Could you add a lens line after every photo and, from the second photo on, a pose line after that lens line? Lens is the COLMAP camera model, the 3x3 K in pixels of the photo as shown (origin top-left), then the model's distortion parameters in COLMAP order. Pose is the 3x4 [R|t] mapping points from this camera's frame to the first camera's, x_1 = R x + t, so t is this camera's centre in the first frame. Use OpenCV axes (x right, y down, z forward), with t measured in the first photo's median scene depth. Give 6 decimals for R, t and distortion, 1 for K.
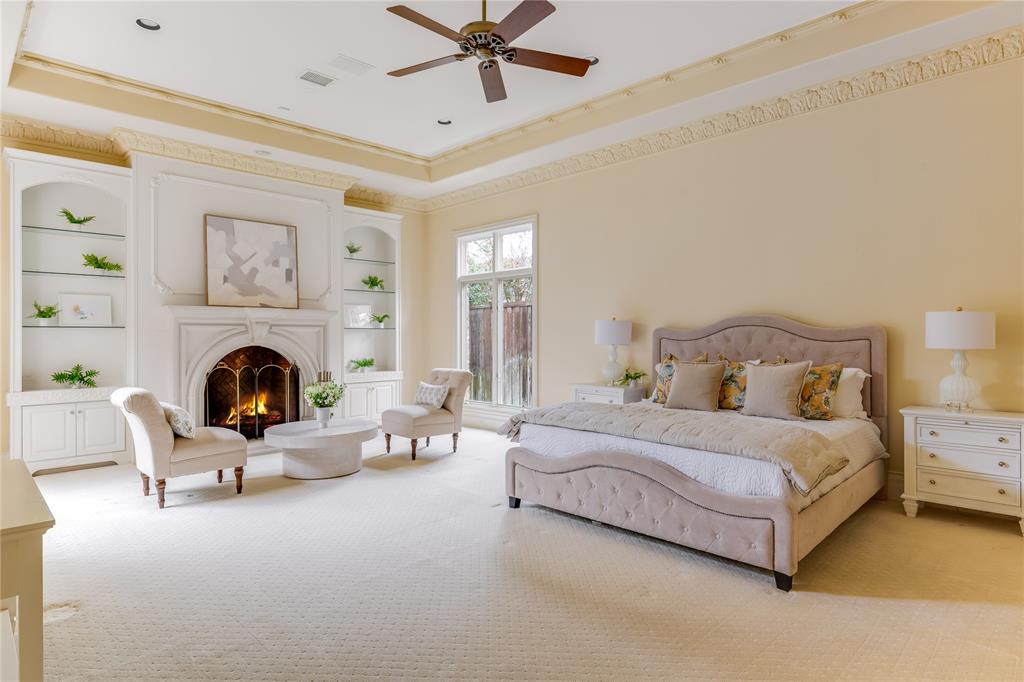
lens RADIAL K [[565.7, 0, 510.8], [0, 565.7, 338.9], [0, 0, 1]] dist [-0.002625, -0.000265]
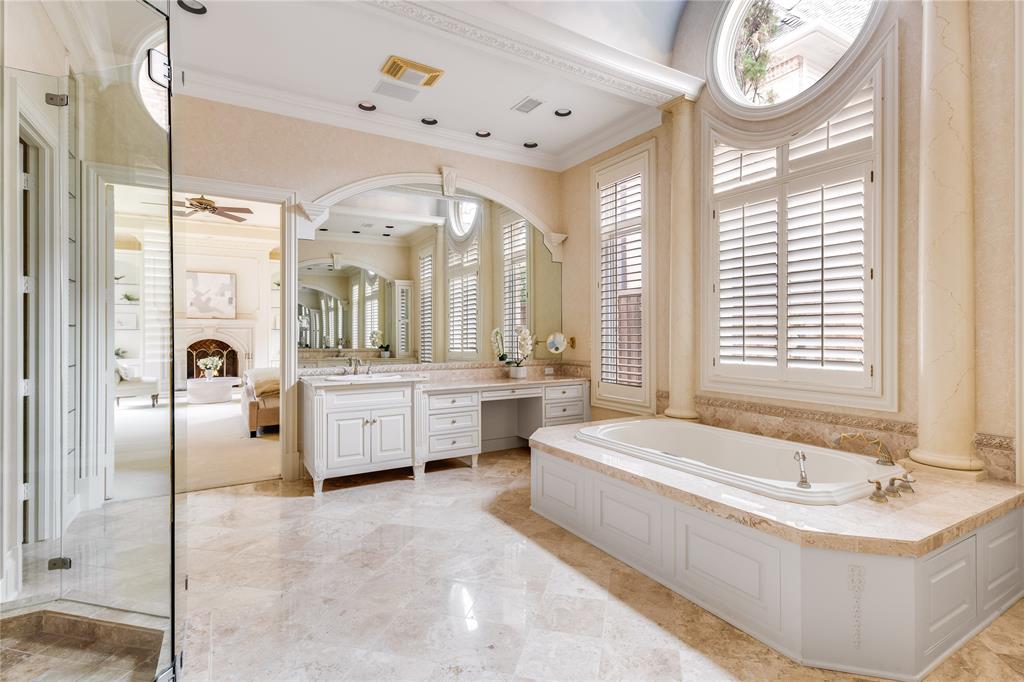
lens RADIAL K [[493.5, 0, 513.1], [0, 493.5, 336.4], [0, 0, 1]] dist [0.002284, 0.000179]
pose [[0.967996, 0.002020, -0.250957, 0.938150], [-0.002559, 0.999995, -0.001822, 0.003314], [0.250952, 0.002406, 0.967997, -0.332675]]
